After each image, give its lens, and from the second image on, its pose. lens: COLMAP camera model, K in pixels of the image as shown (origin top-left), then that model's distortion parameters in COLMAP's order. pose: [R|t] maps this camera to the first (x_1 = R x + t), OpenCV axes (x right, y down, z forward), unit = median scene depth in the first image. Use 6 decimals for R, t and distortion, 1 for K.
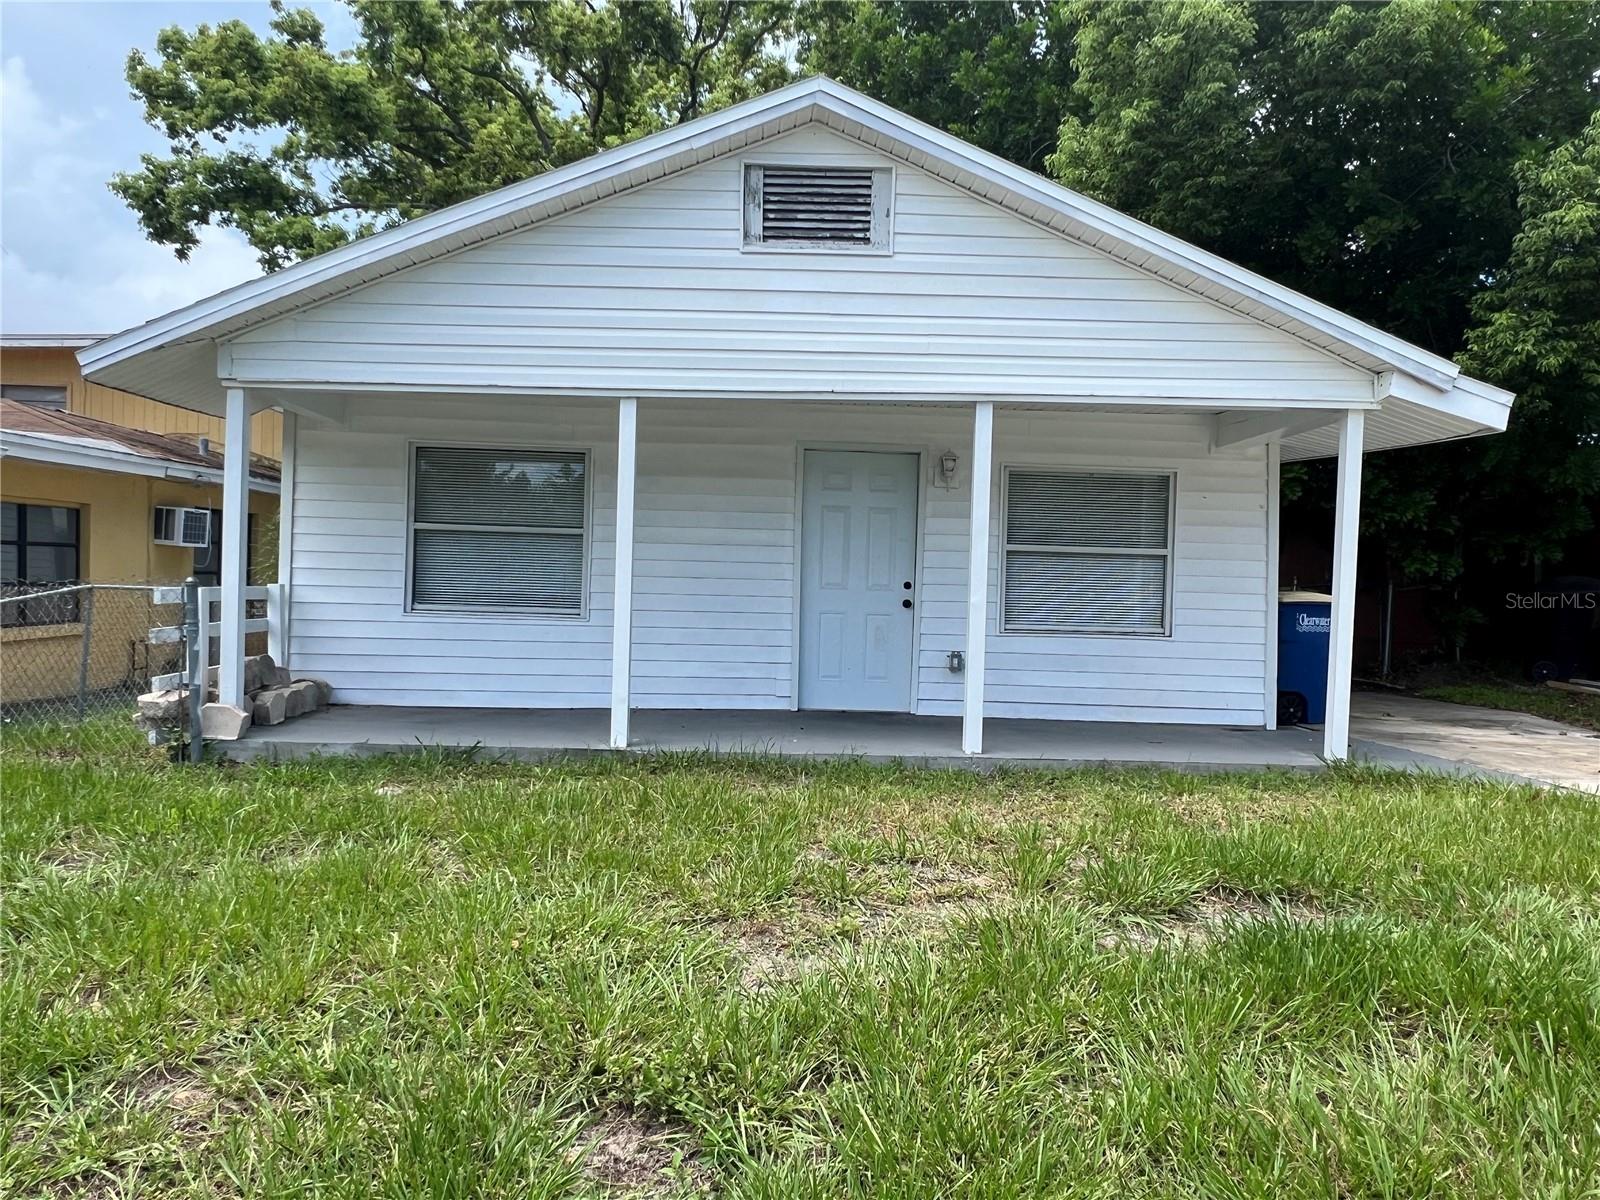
lens RADIAL K [[1064.7, 0, 802.8], [0, 1064.7, 600.5], [0, 0, 1]] dist [-0.000510, -0.001574]
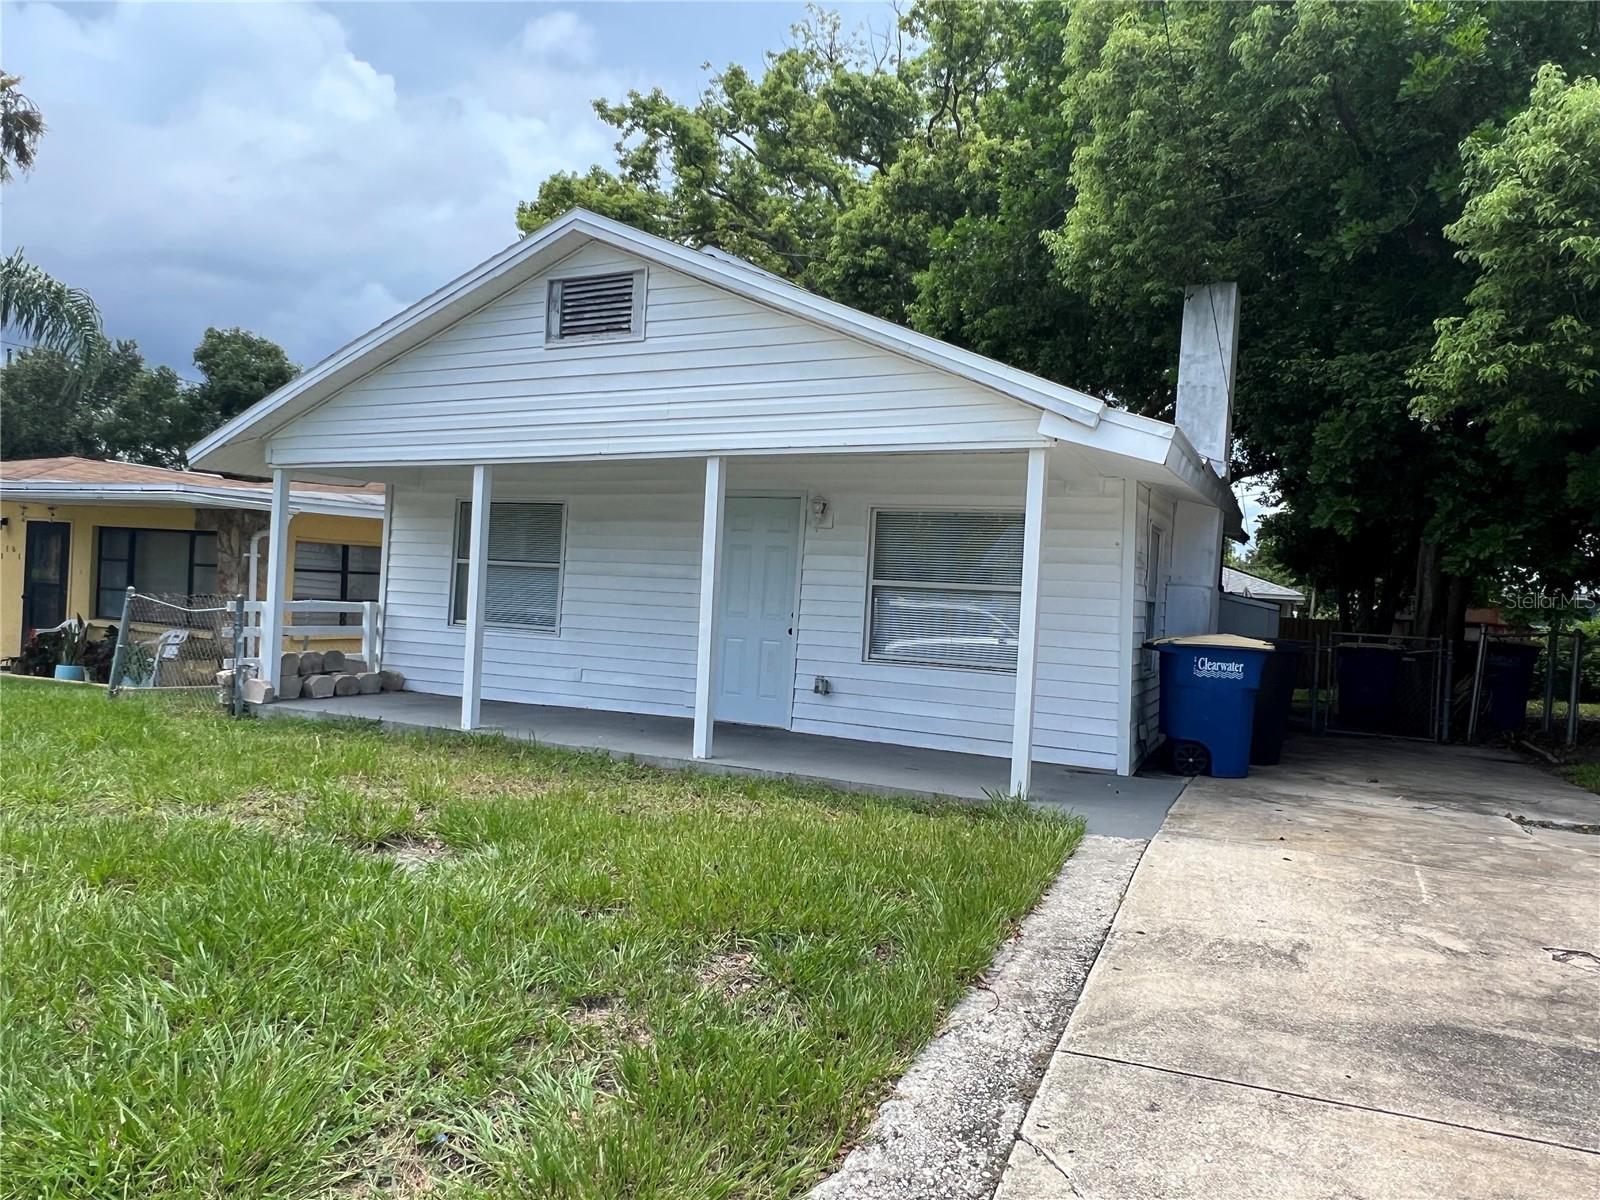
lens RADIAL K [[1064.7, 0, 802.8], [0, 1064.7, 600.5], [0, 0, 1]] dist [-0.000510, -0.001574]
pose [[0.889430, 0.020240, -0.456623, 0.704890], [-0.035449, 0.999065, -0.024765, -0.002725], [0.455694, 0.038213, 0.889316, 0.010252]]
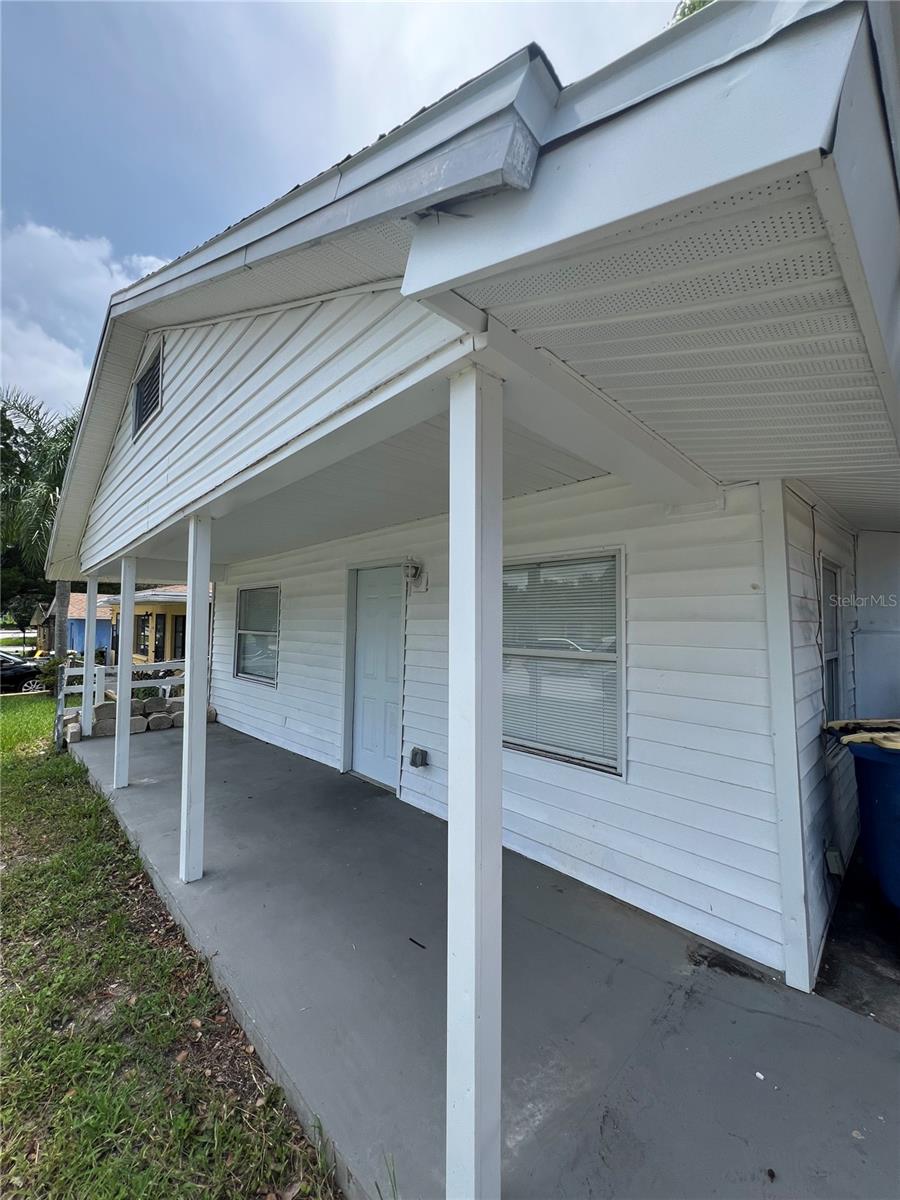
lens RADIAL K [[482.3, 0, 448.9], [0, 482.3, 600.6], [0, 0, 1]] dist [0.000242, 0.000079]
pose [[0.672788, -0.054954, -0.737791, 0.585275], [-0.002365, 0.997073, -0.076423, -0.067126], [0.739831, 0.053161, 0.670689, 0.785601]]
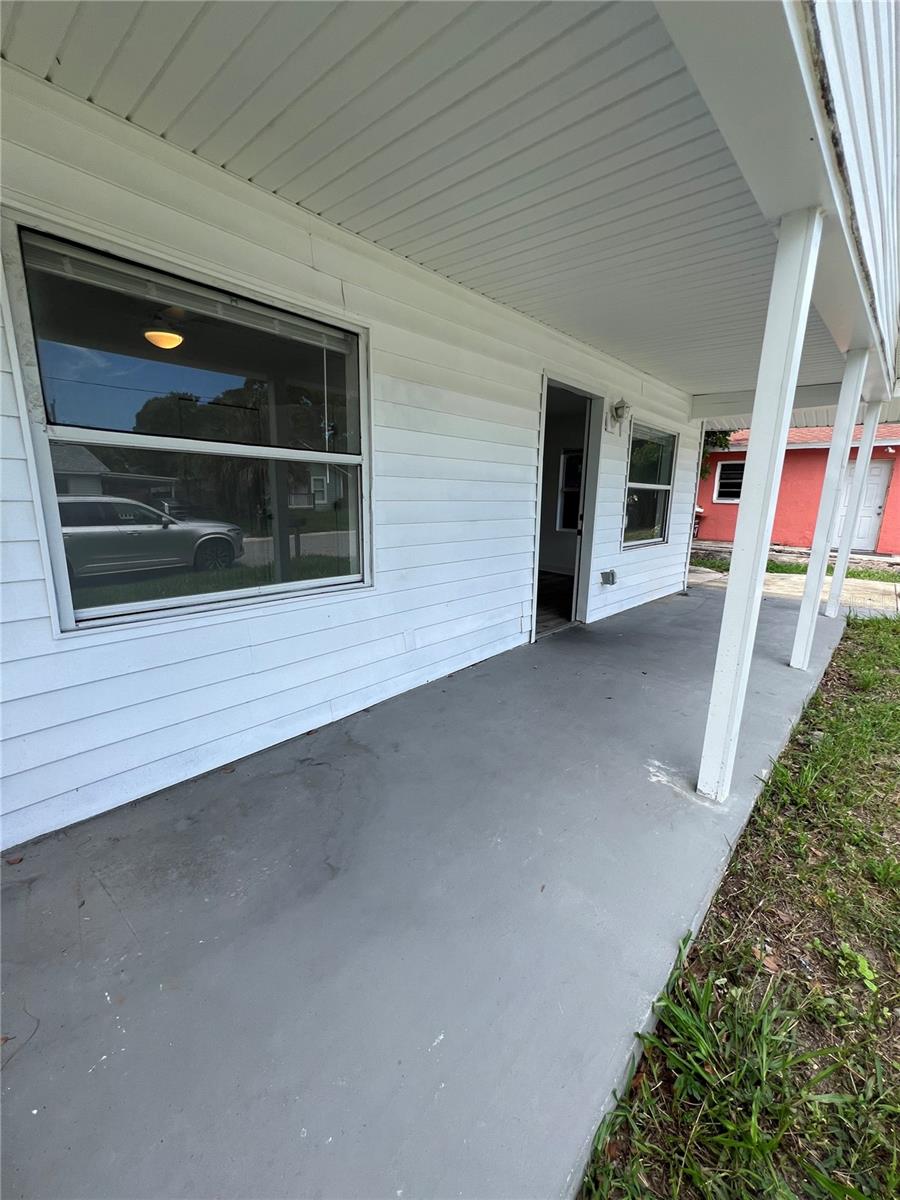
lens RADIAL K [[480.8, 0, 450.0], [0, 480.8, 600.0], [0, 0, 1]] dist [-0.000694, 0.000422]
pose [[0.700442, -0.167513, 0.693772, -0.451744], [0.007454, 0.973730, 0.227583, -0.053507], [-0.713670, -0.154237, 0.683291, 0.835409]]
